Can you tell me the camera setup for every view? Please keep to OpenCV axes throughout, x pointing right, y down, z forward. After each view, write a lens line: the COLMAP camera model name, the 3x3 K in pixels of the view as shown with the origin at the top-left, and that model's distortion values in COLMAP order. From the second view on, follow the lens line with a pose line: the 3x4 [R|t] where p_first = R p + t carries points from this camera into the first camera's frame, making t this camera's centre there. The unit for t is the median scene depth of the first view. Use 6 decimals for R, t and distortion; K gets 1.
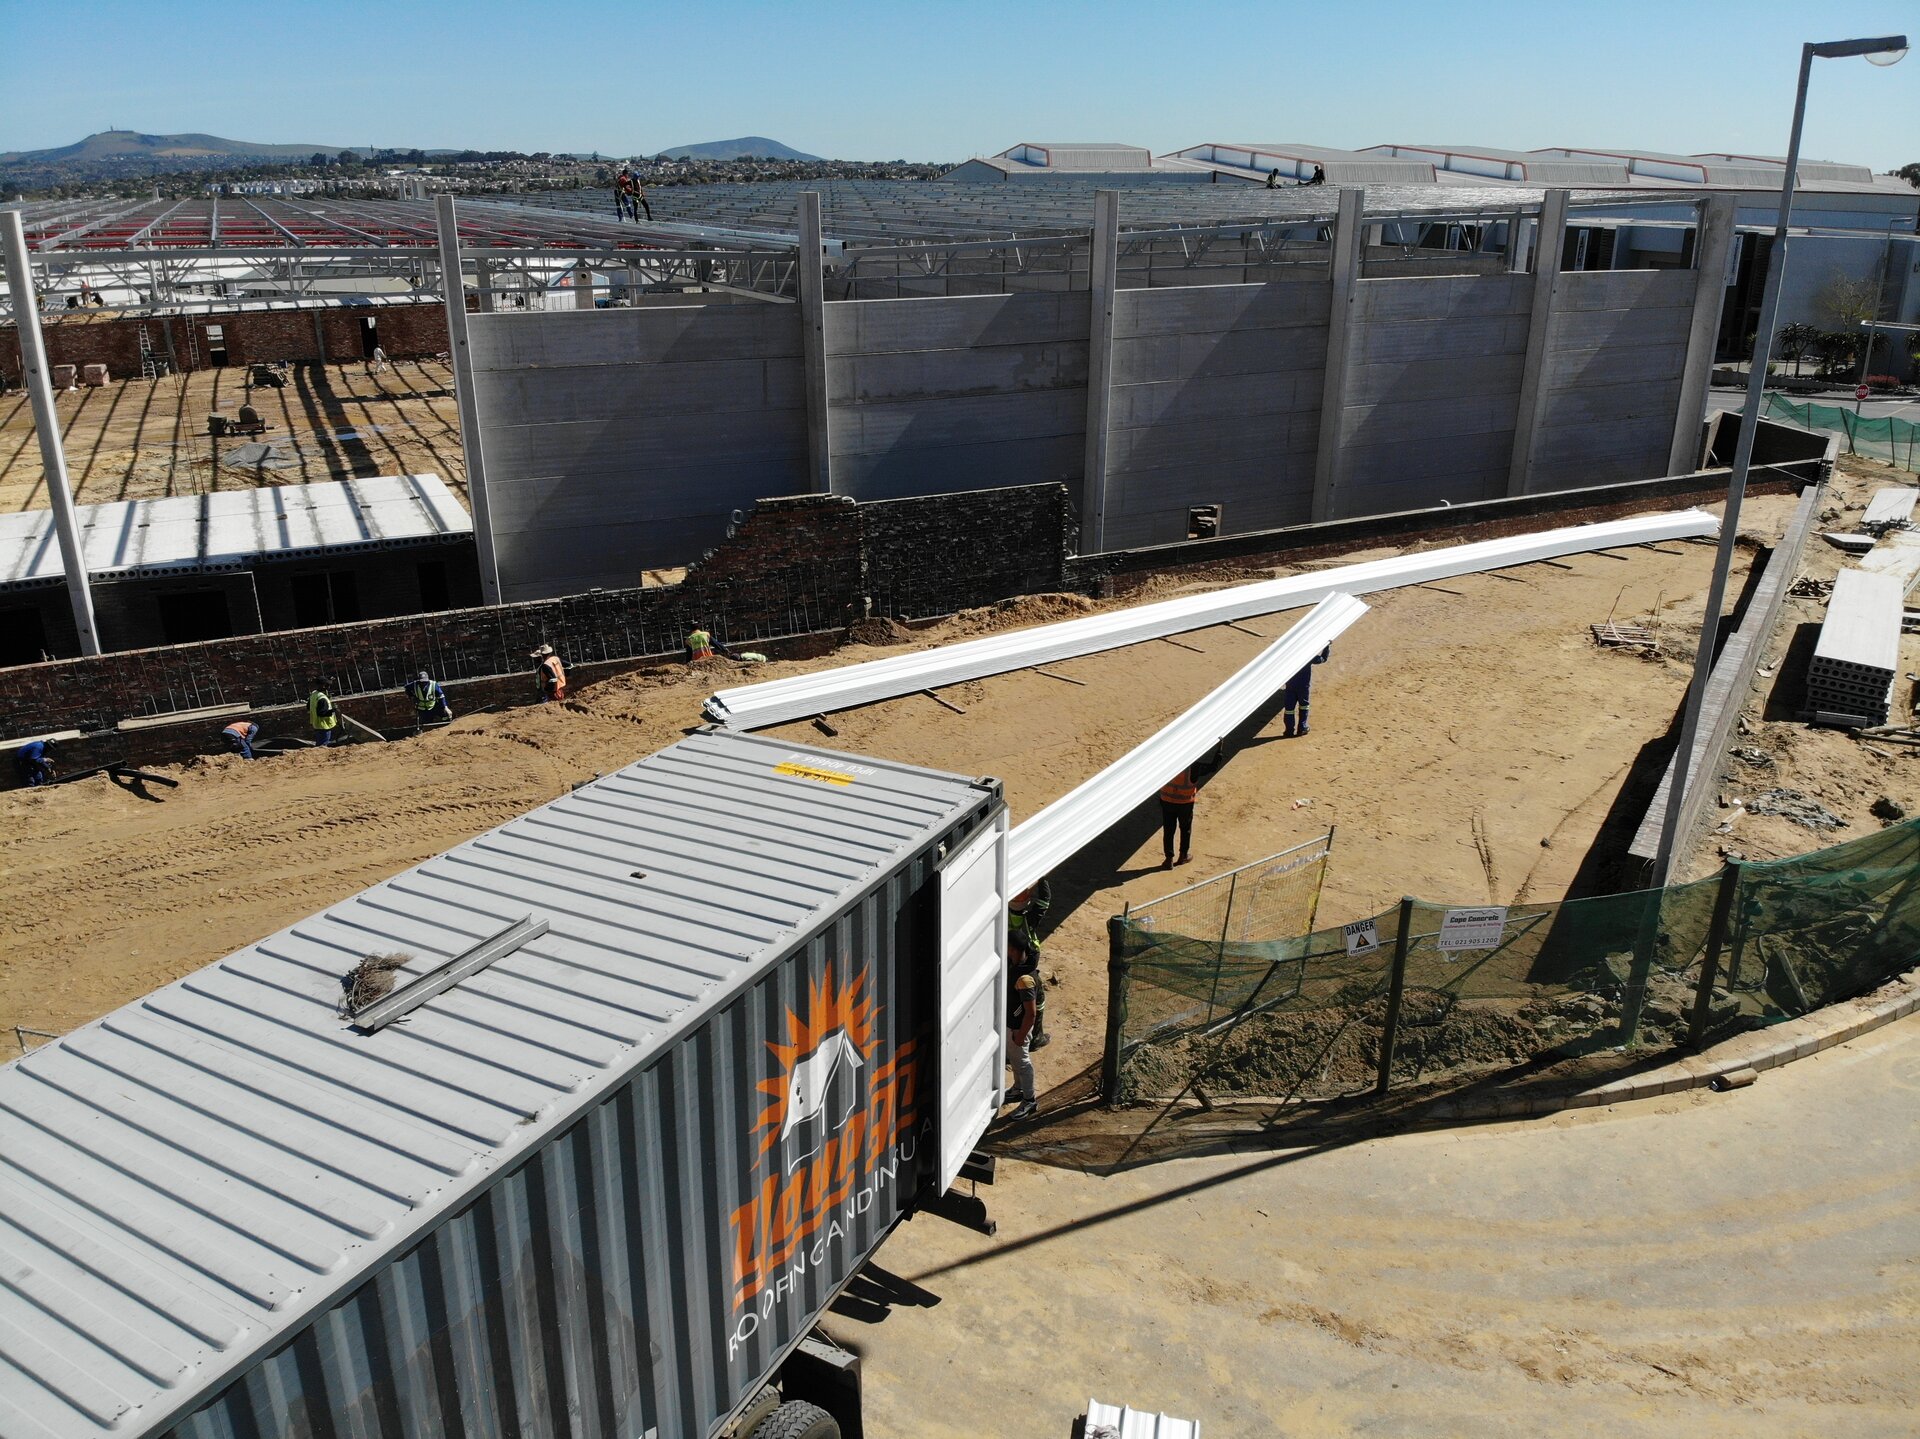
lens RADIAL K [[1383.0, 0, 933.0], [0, 1383.0, 717.9], [0, 0, 1]] dist [0.173850, -0.405891]
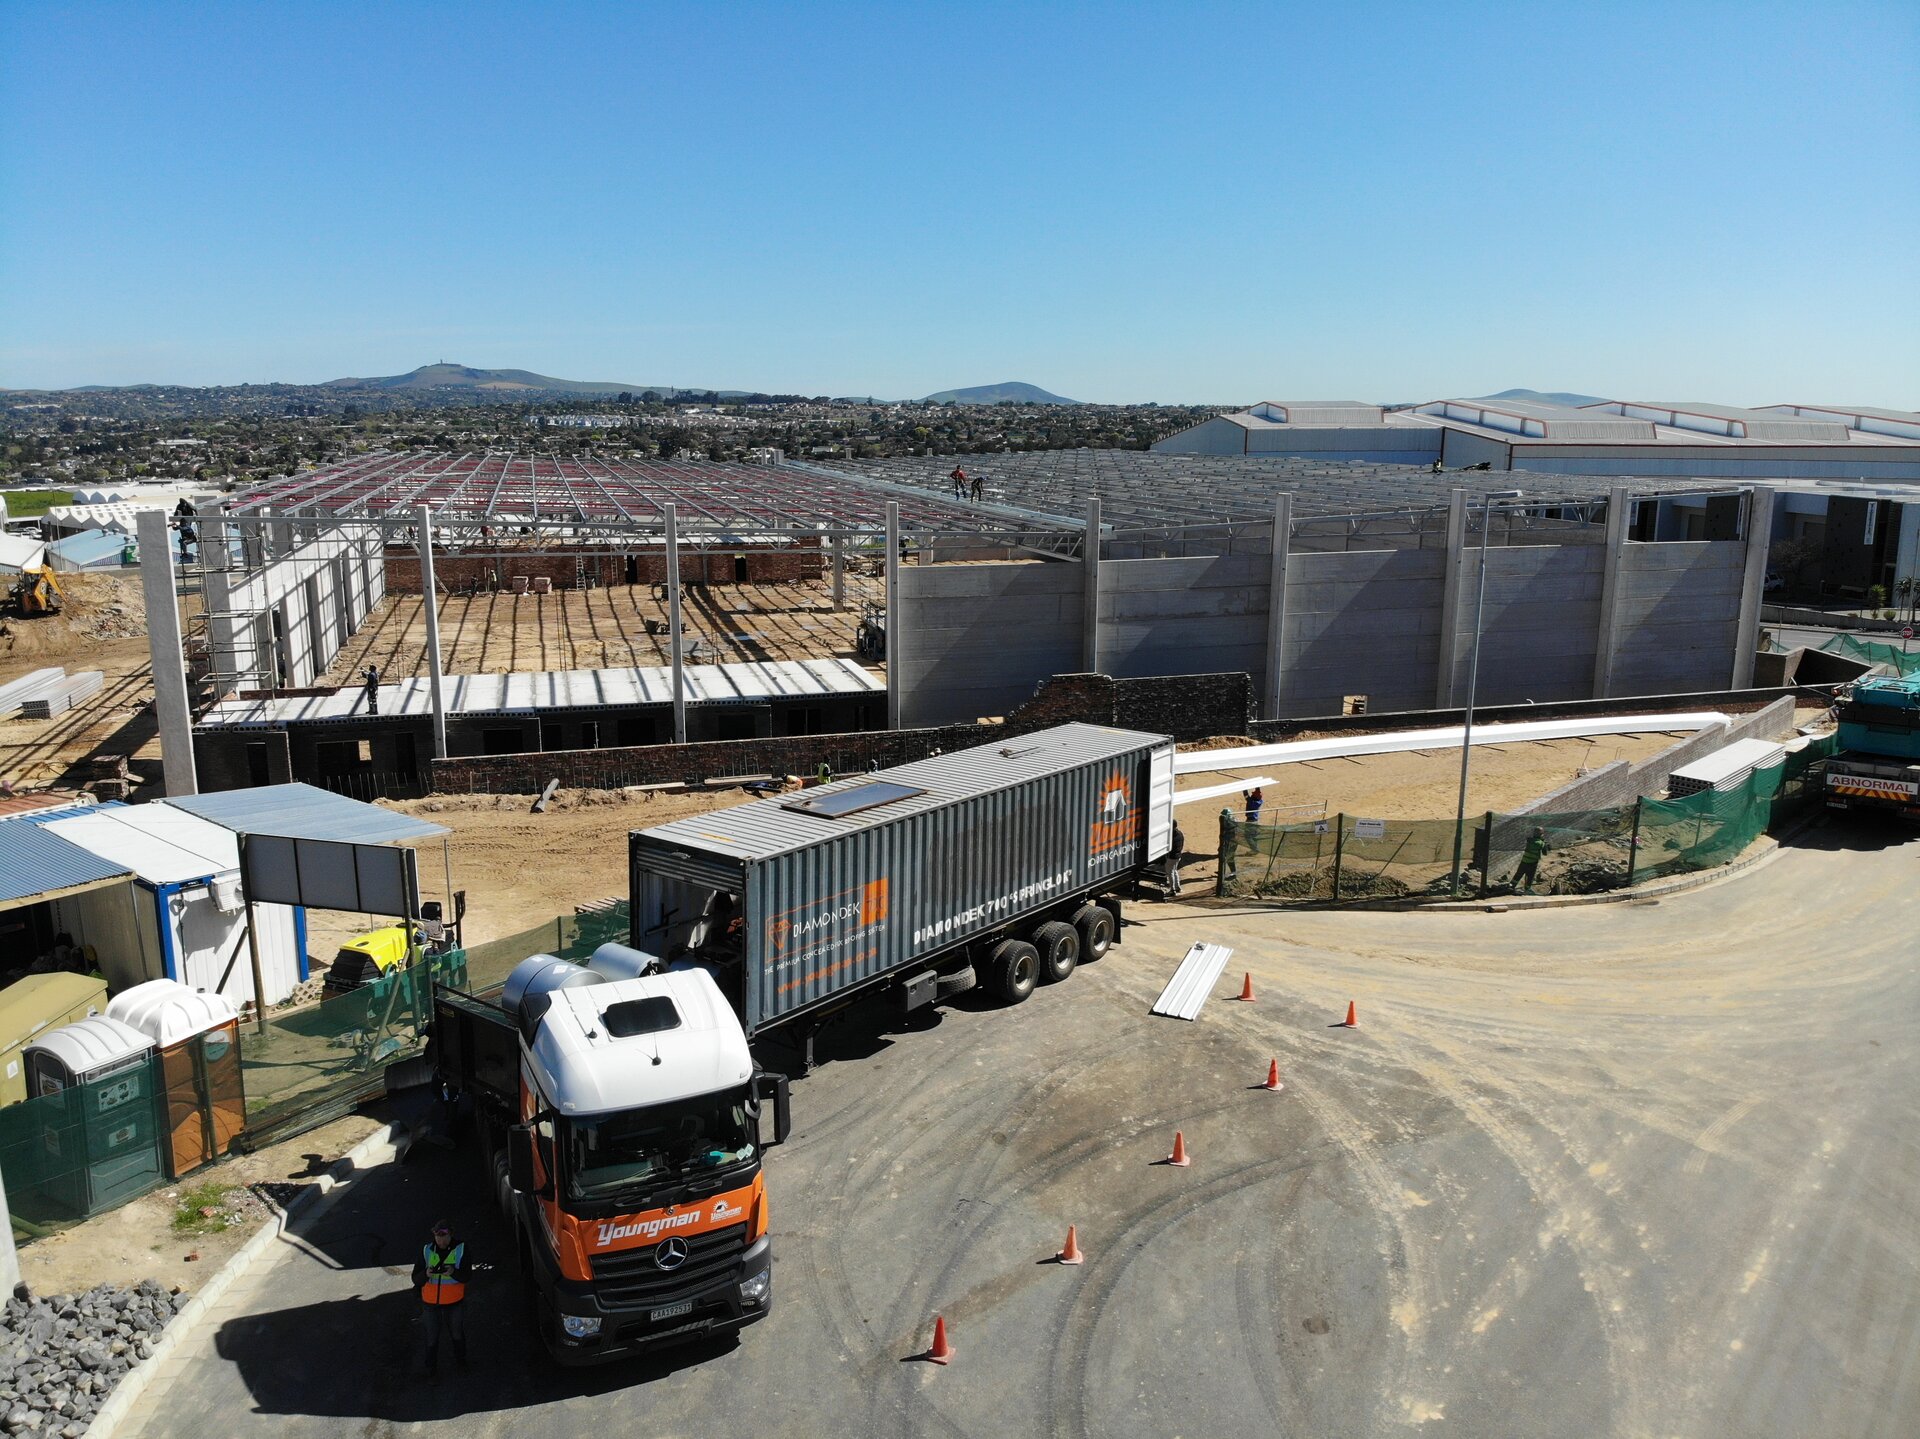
lens RADIAL K [[1383.0, 0, 933.0], [0, 1383.0, 717.9], [0, 0, 1]] dist [0.173850, -0.405891]
pose [[0.985001, 0.038438, -0.168216, 0.009956], [-0.063802, 0.986915, -0.148081, 0.118450], [0.160323, 0.156593, 0.974564, -0.503831]]
